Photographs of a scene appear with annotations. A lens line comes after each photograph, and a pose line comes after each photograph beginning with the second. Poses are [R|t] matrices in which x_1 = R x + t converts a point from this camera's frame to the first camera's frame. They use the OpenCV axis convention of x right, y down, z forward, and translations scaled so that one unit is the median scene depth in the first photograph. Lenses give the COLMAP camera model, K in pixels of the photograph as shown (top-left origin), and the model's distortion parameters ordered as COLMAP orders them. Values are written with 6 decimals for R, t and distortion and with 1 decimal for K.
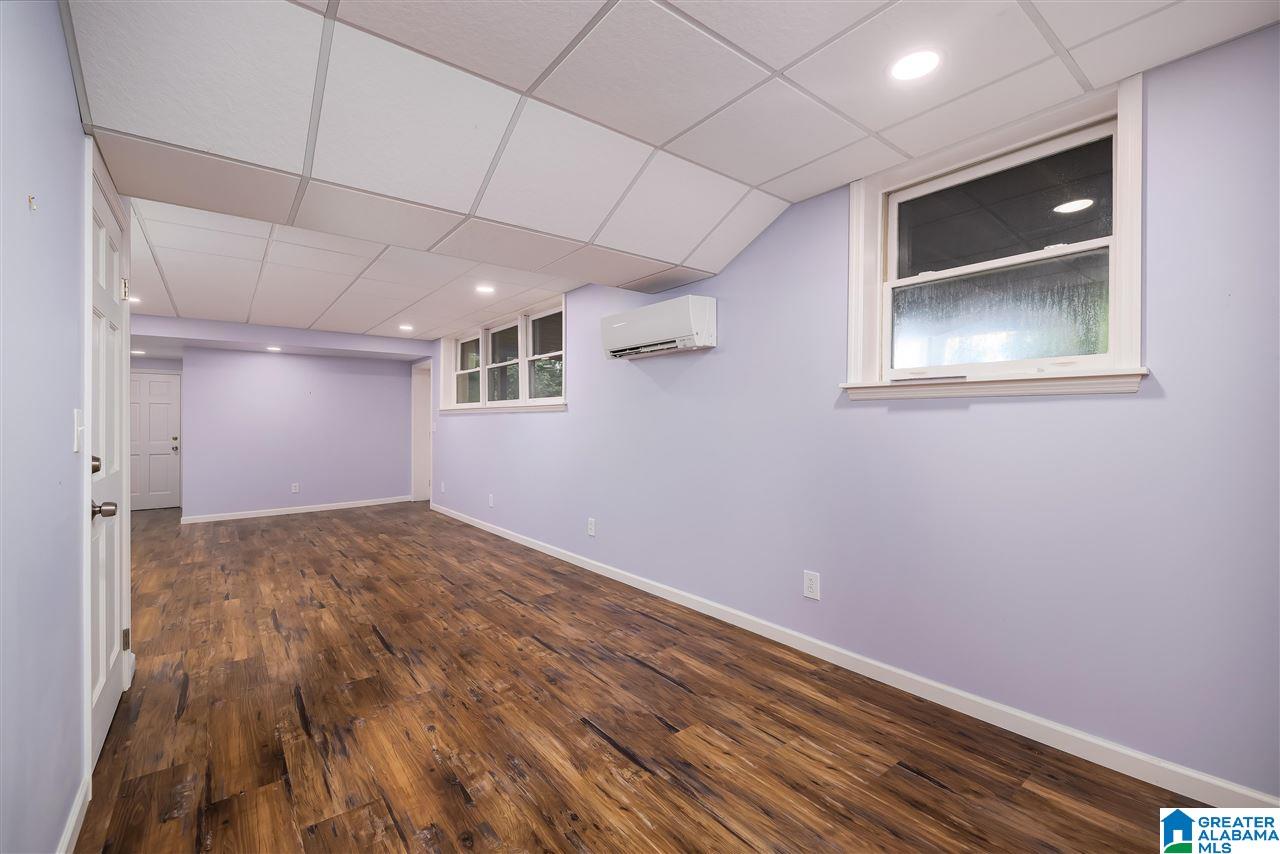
lens RADIAL K [[541.1, 0, 632.7], [0, 541.1, 426.2], [0, 0, 1]] dist [-0.000675, -0.000112]
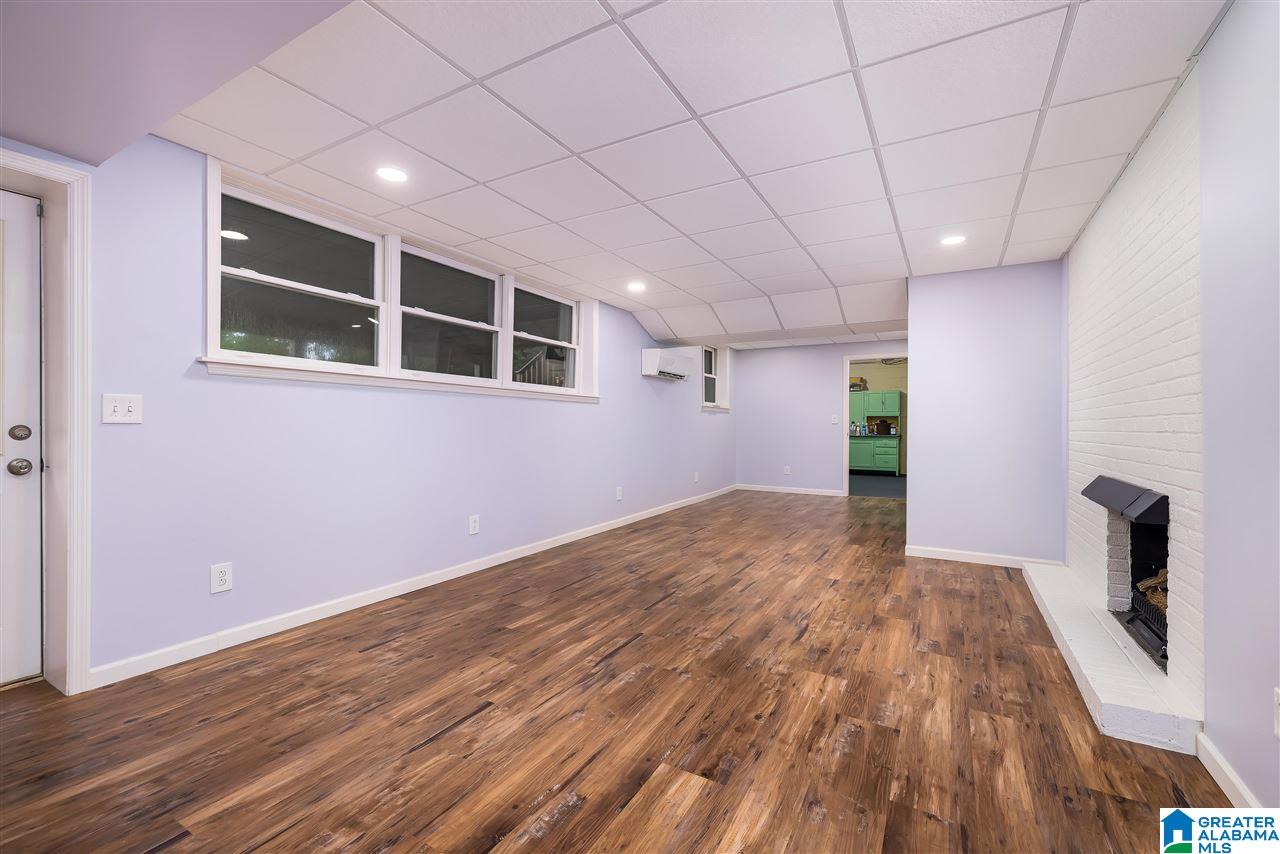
lens RADIAL K [[541.1, 0, 632.7], [0, 541.1, 426.2], [0, 0, 1]] dist [-0.000675, -0.000112]
pose [[-0.377366, -0.008184, 0.926028, -1.573871], [-0.001602, 0.999965, 0.008185, 0.016812], [-0.926063, 0.001606, -0.377366, 1.766565]]
